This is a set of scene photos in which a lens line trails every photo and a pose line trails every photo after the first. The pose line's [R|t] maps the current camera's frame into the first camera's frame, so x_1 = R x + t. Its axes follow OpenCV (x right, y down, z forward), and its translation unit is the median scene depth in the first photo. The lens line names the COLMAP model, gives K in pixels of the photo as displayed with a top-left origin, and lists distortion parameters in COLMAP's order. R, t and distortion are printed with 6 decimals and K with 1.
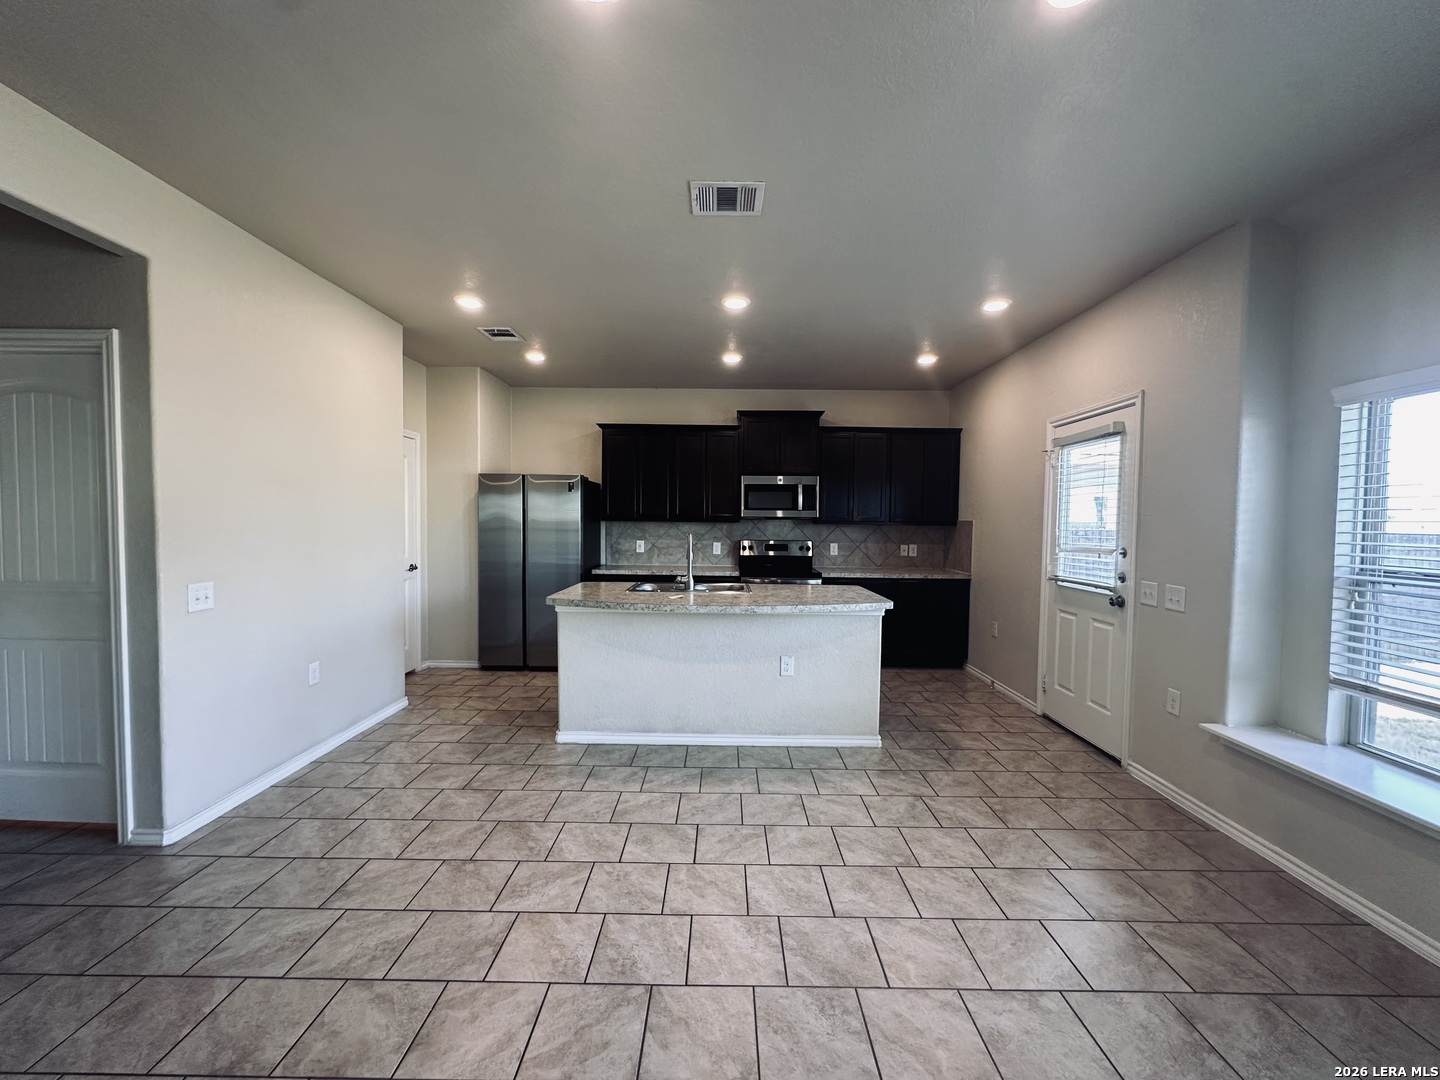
lens RADIAL K [[575.8, 0, 721.4], [0, 575.8, 546.1], [0, 0, 1]] dist [-0.002363, 0.000703]
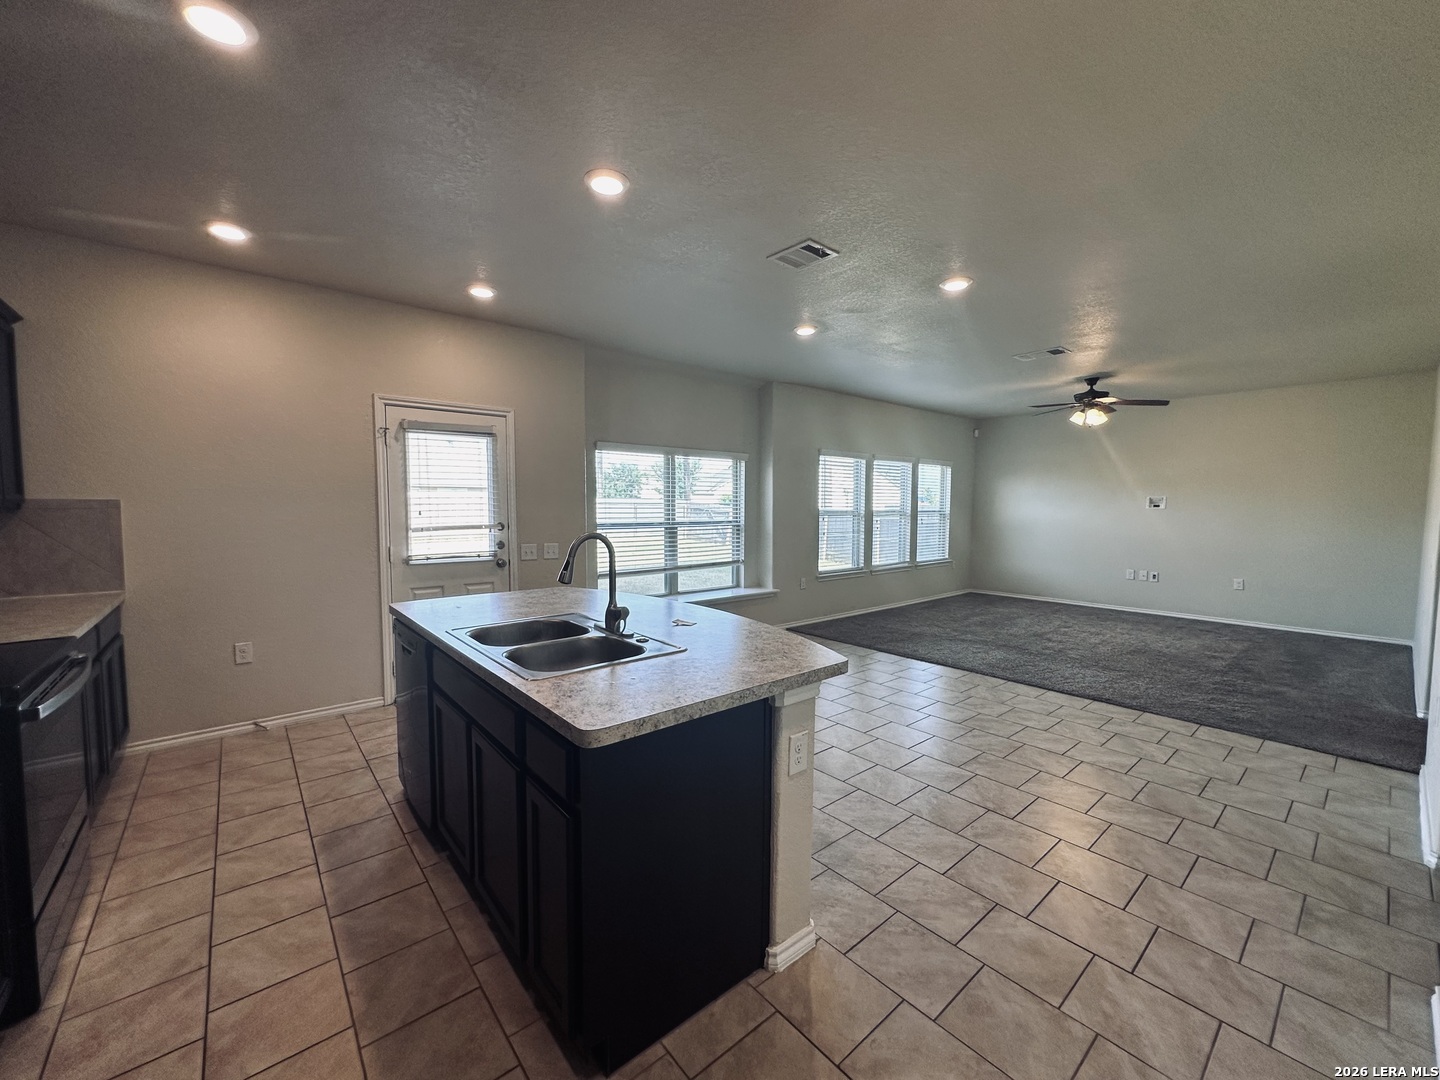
lens RADIAL K [[575.8, 0, 714.8], [0, 575.8, 546.6], [0, 0, 1]] dist [-0.002363, 0.000703]
pose [[-0.644375, -0.071915, 0.761320, -0.449197], [0.018025, 0.993863, 0.109137, -0.054838], [-0.764497, 0.084049, -0.639125, 1.029366]]
